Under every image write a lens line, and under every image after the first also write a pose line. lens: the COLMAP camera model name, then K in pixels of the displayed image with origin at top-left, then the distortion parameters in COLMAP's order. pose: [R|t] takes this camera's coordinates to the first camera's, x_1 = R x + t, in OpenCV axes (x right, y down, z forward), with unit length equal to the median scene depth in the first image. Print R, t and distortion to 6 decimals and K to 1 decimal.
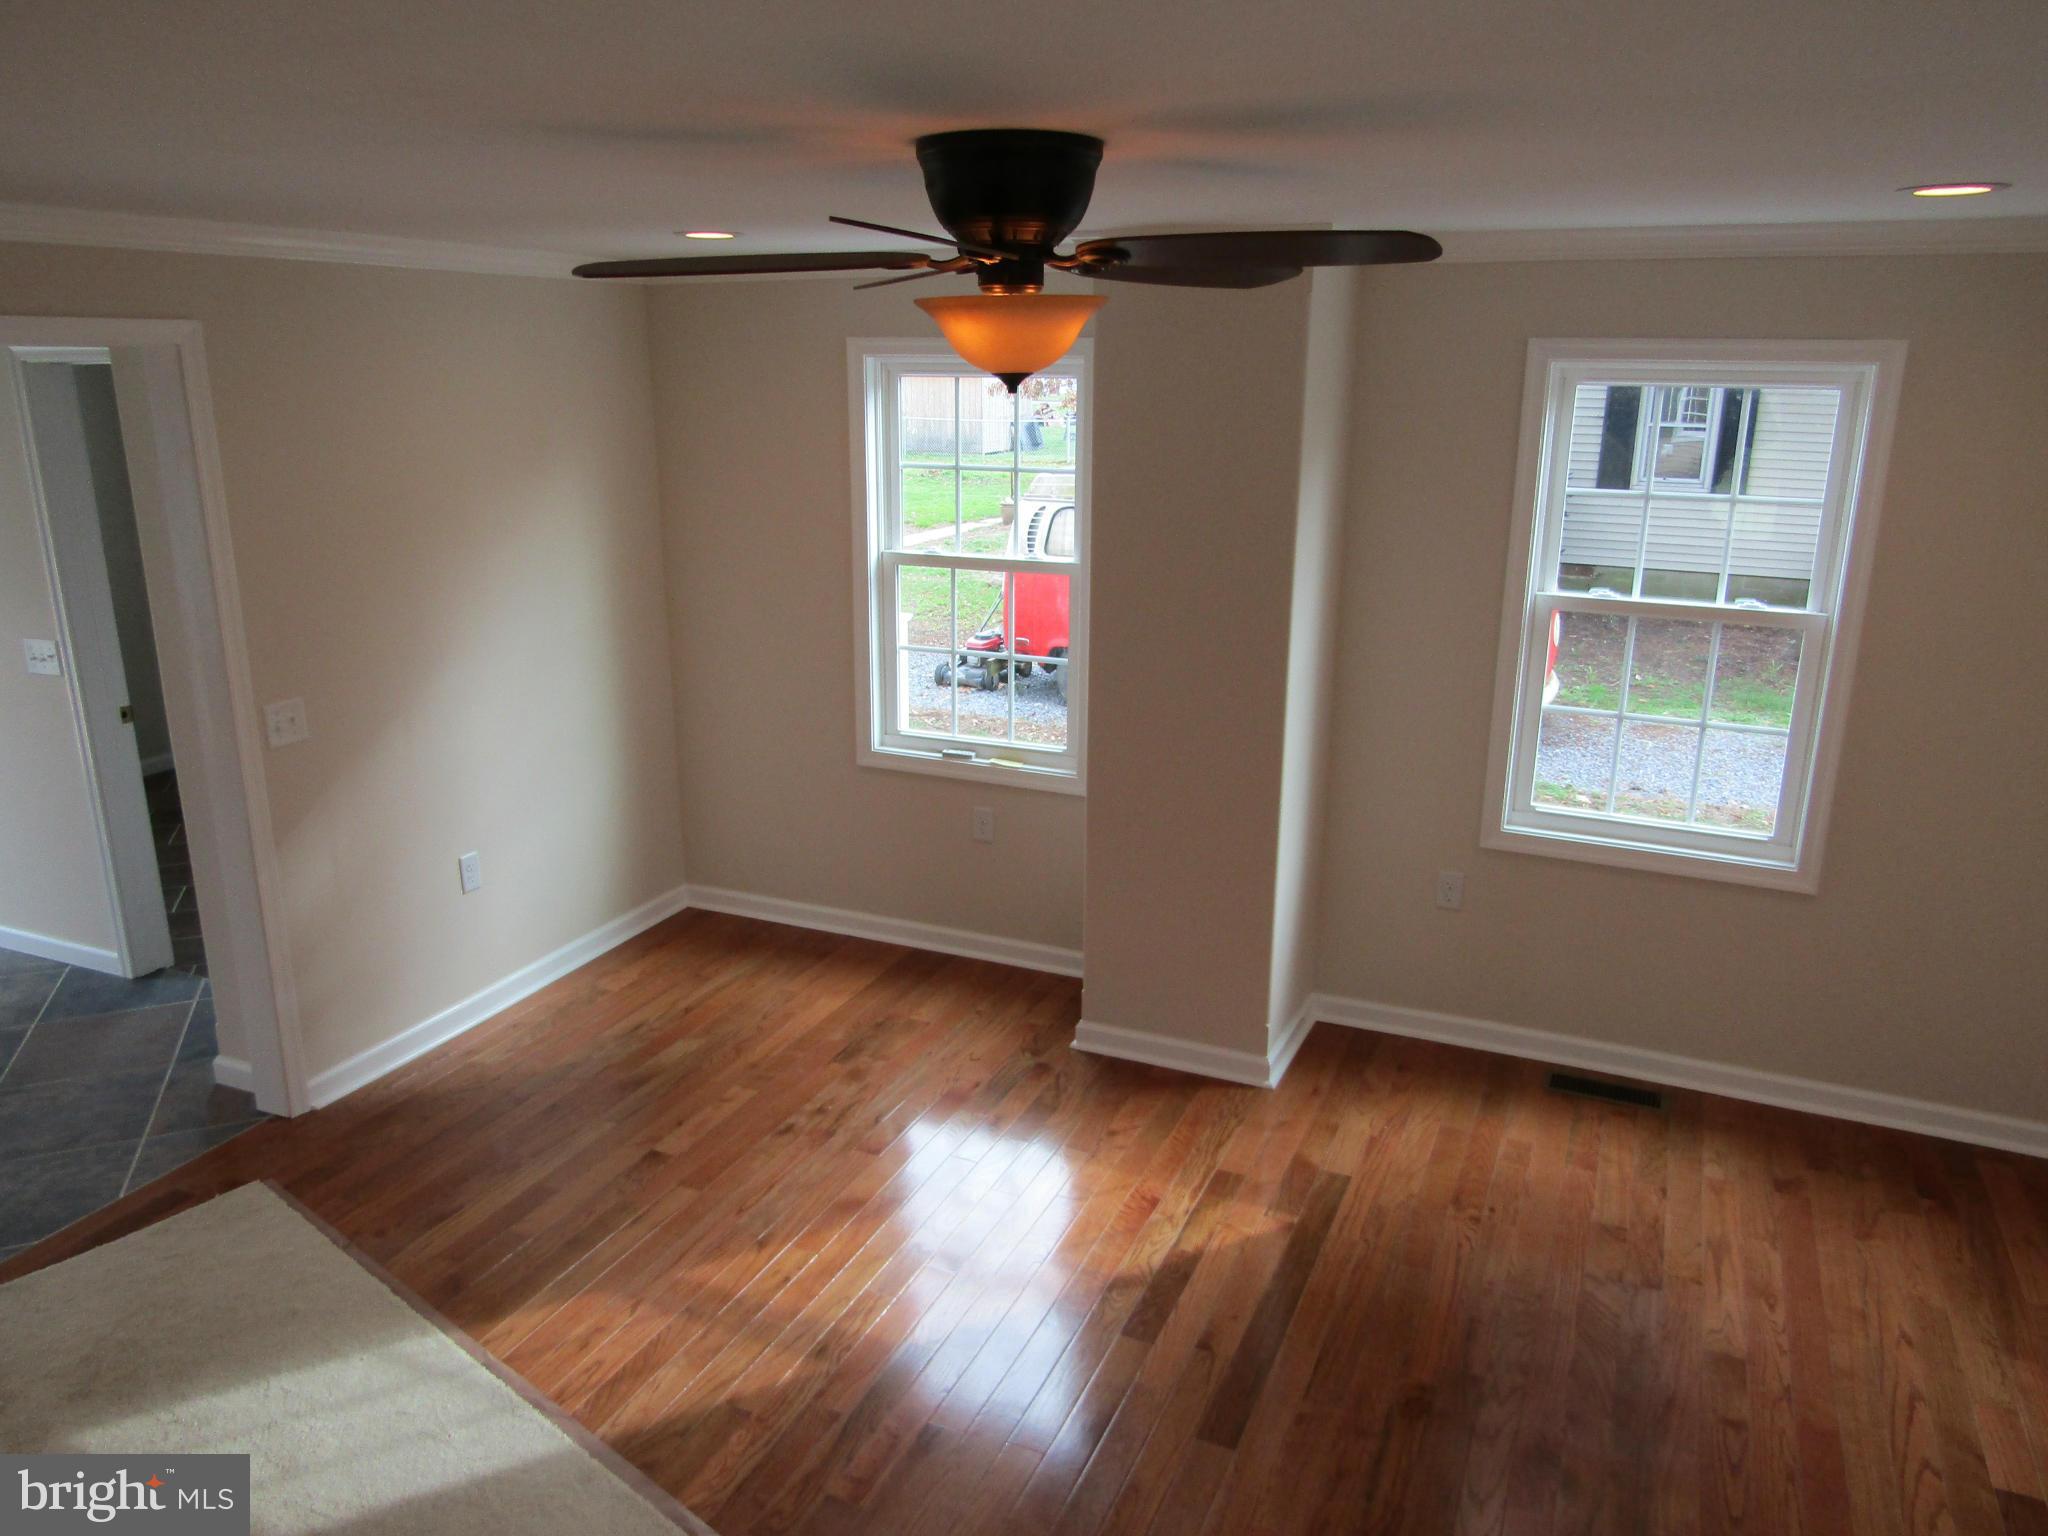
lens RADIAL K [[1495.4, 0, 1024.0], [0, 1495.4, 768.0], [0, 0, 1]] dist [-0.005457, 0.000038]
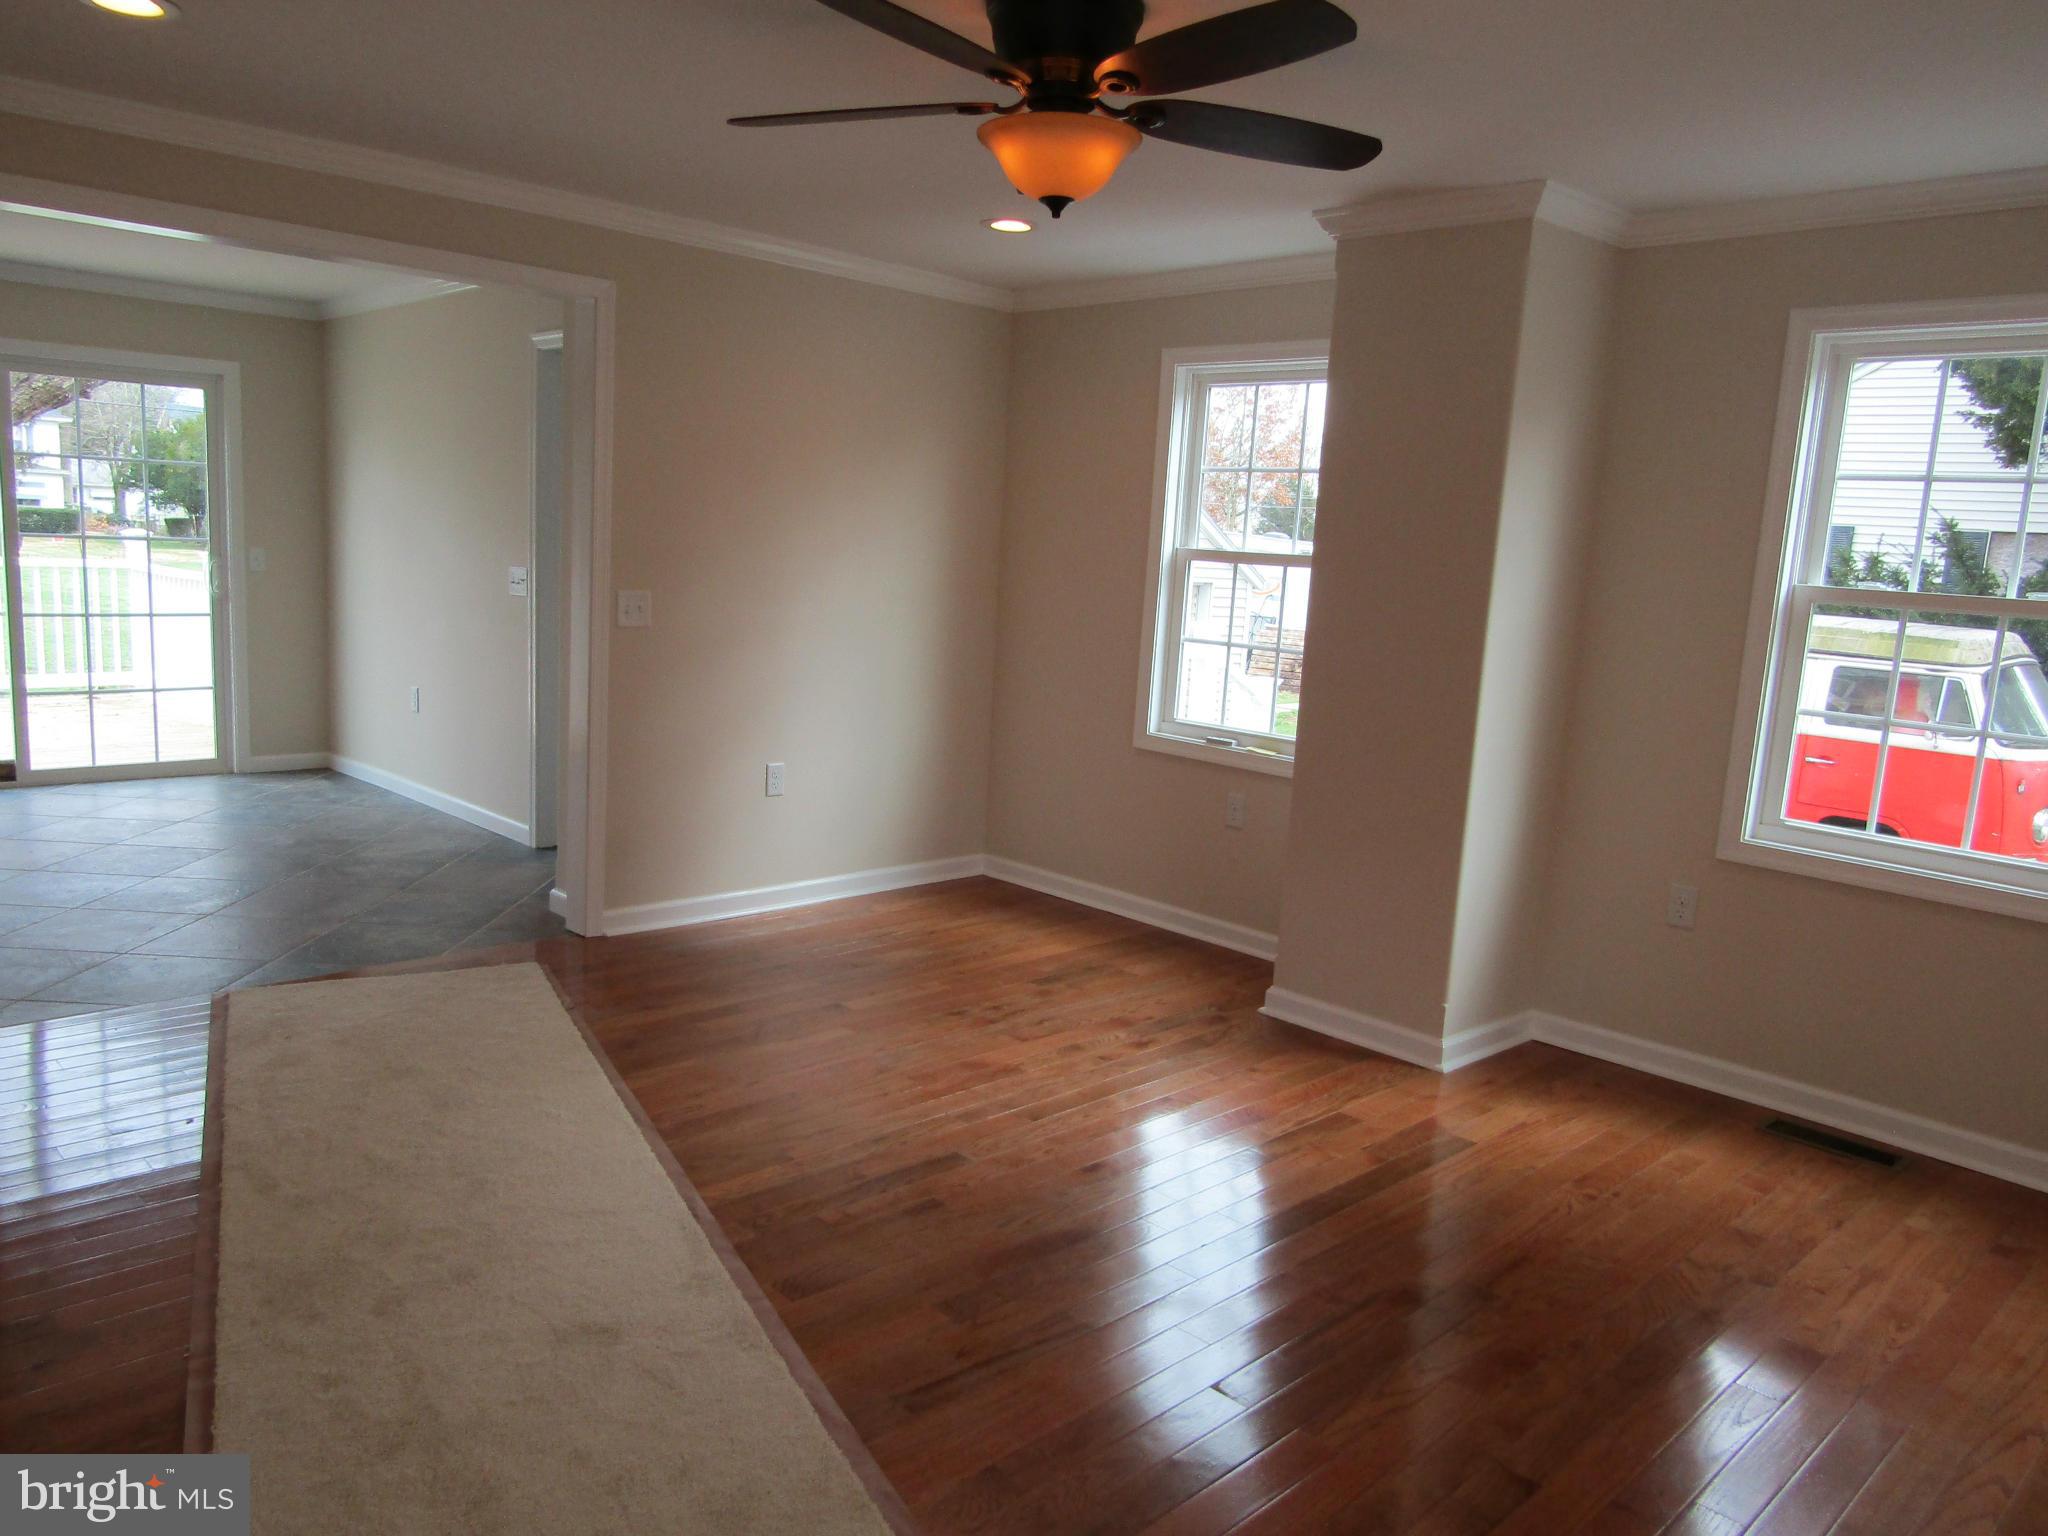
lens RADIAL K [[1507.1, 0, 1001.9], [0, 1507.1, 764.5], [0, 0, 1]] dist [-0.003138, 0.002575]
pose [[0.922283, 0.106364, -0.371593, 0.237376], [-0.156700, 0.981733, -0.107917, 0.165221], [0.353327, 0.157759, 0.922102, -0.019910]]
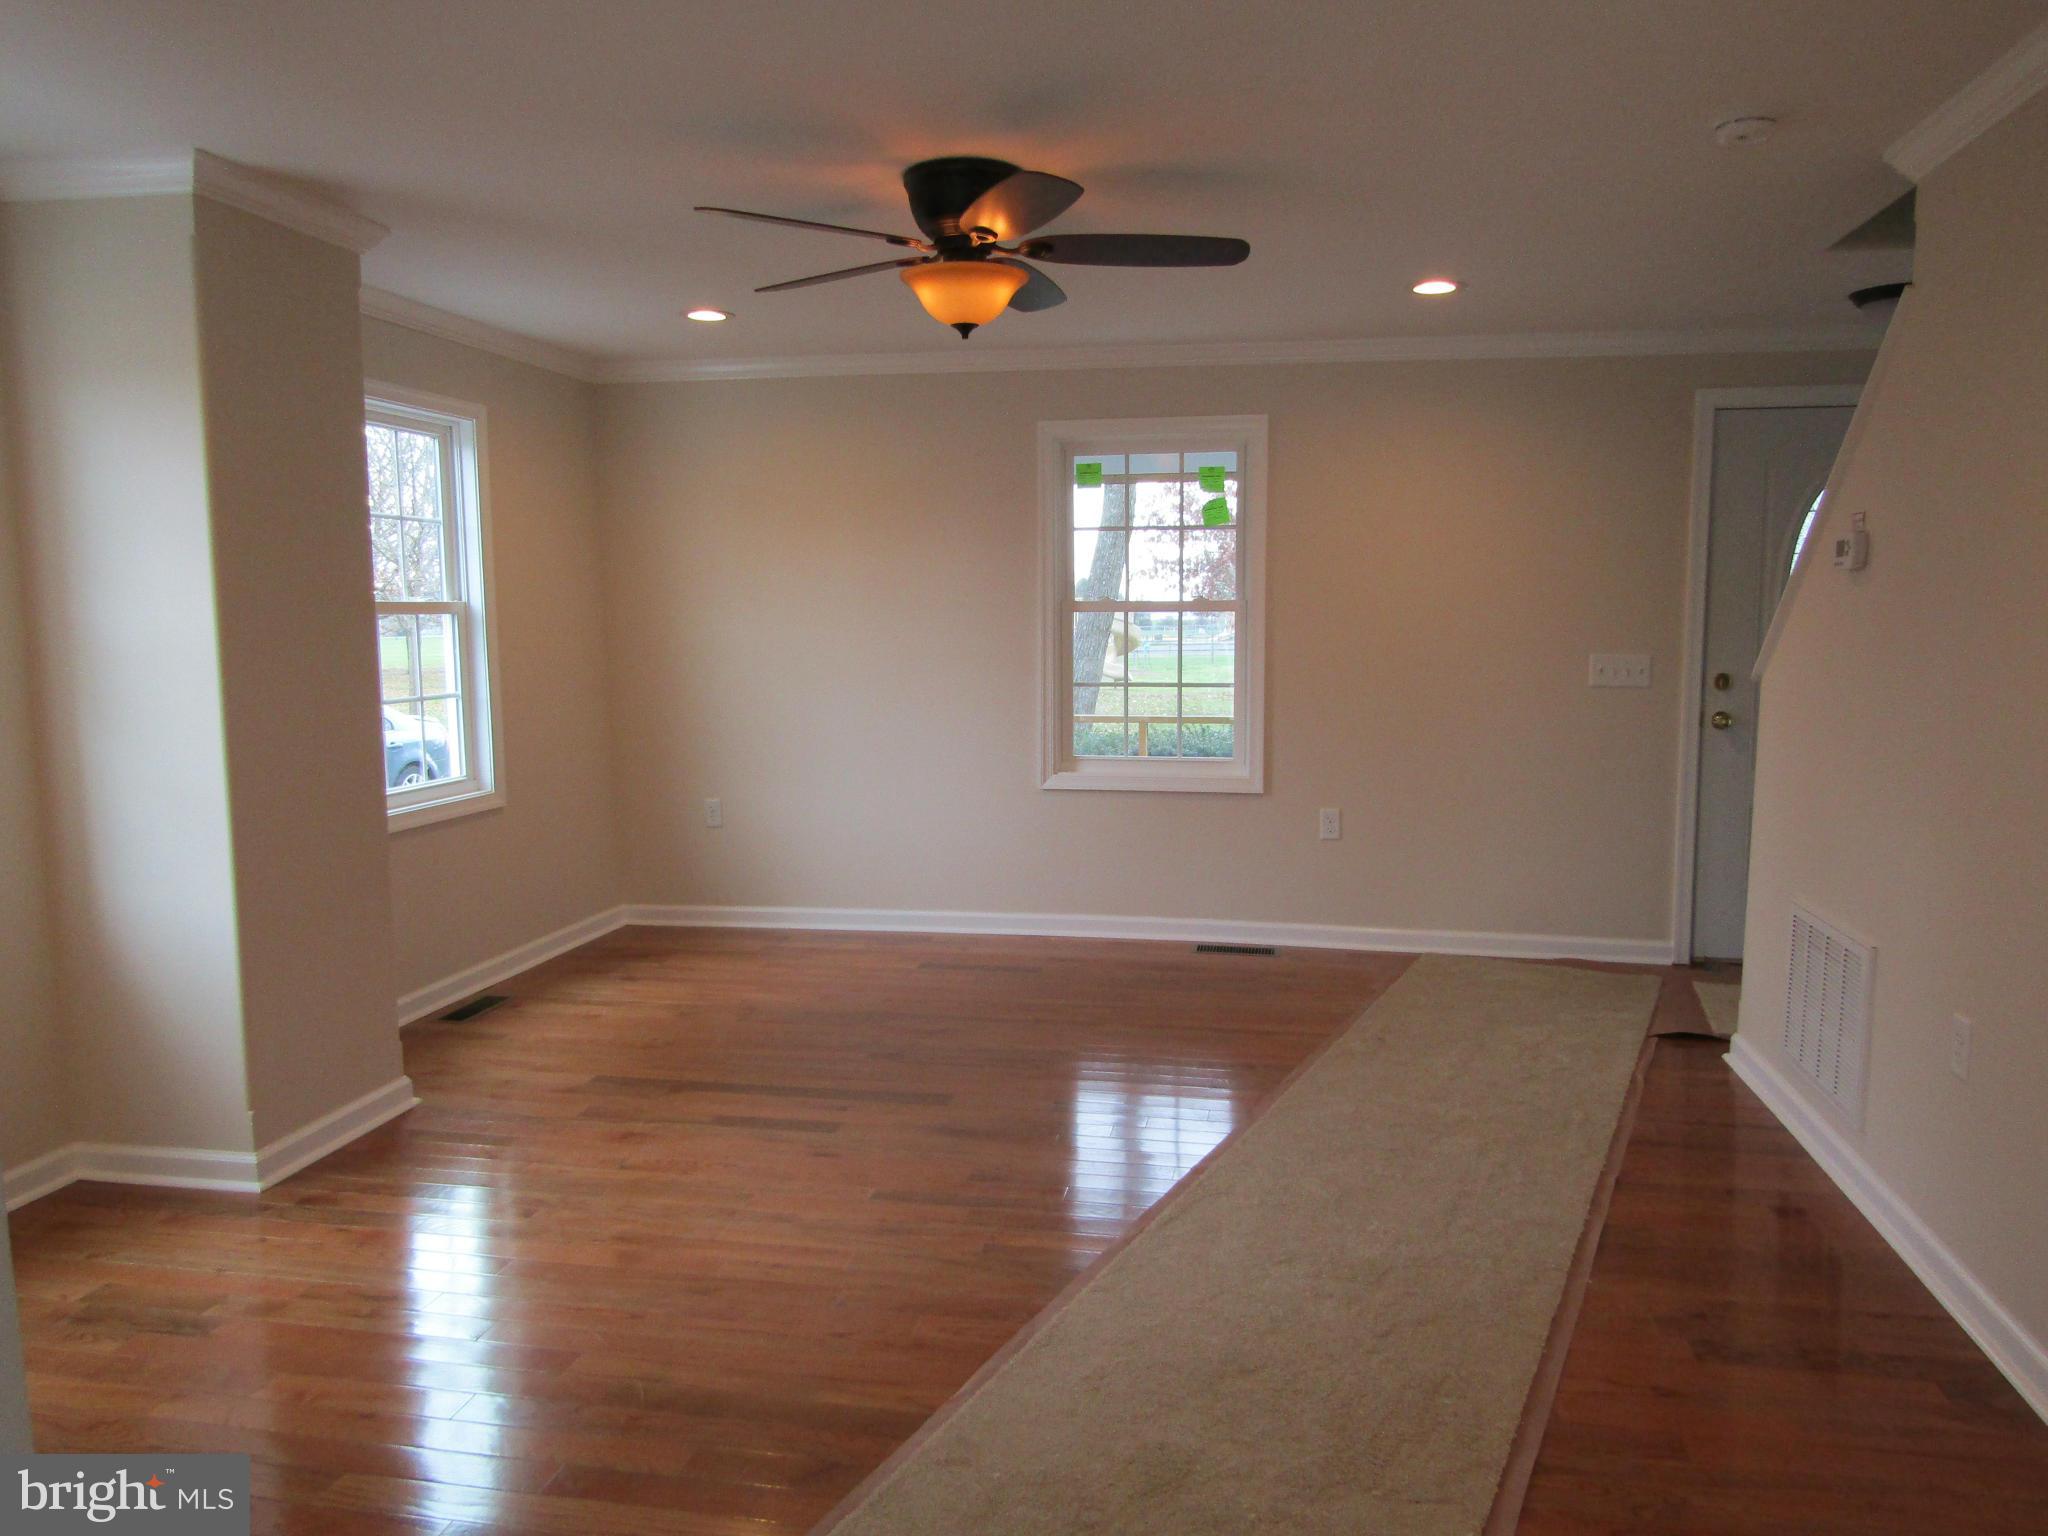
lens RADIAL K [[1464.7, 0, 976.0], [0, 1464.7, 738.7], [0, 0, 1]] dist [0.002518, 0.001797]
pose [[-0.191726, -0.089398, 0.977369, -0.786533], [0.292098, 0.945518, 0.143784, -0.037280], [-0.936974, 0.313054, -0.155167, 0.719058]]
